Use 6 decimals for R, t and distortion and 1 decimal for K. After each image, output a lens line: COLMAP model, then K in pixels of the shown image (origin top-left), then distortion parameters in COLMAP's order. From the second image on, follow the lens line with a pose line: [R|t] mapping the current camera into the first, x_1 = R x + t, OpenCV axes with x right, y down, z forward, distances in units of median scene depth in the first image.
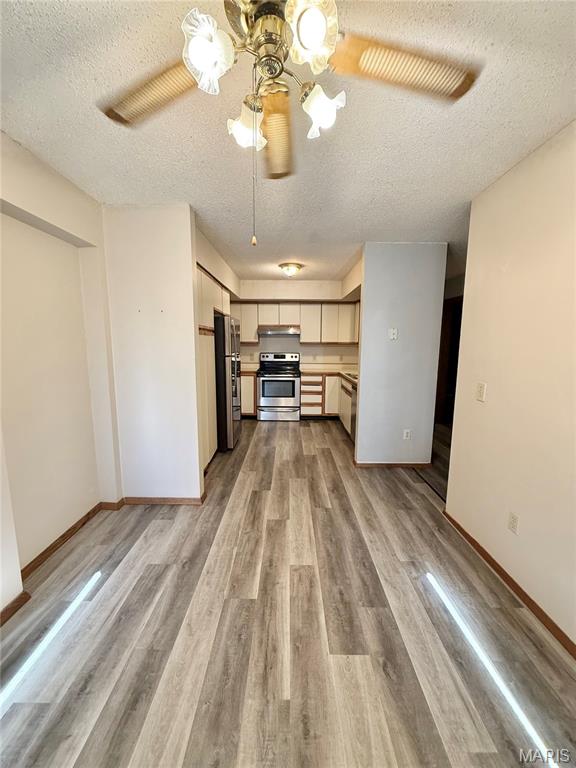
lens RADIAL K [[300.8, 0, 290.5], [0, 300.8, 381.3], [0, 0, 1]] dist [0.000743, 0.000358]
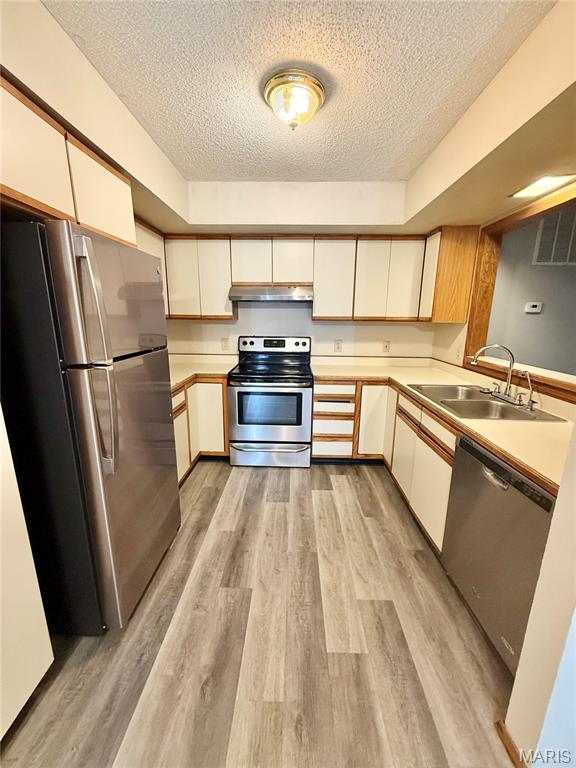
lens RADIAL K [[300.8, 0, 290.5], [0, 300.8, 381.3], [0, 0, 1]] dist [0.000743, 0.000358]
pose [[0.999744, 0.009477, -0.020537, 0.005100], [-0.007796, 0.996730, 0.080433, -0.062227], [0.021232, -0.080252, 0.996548, 0.485468]]
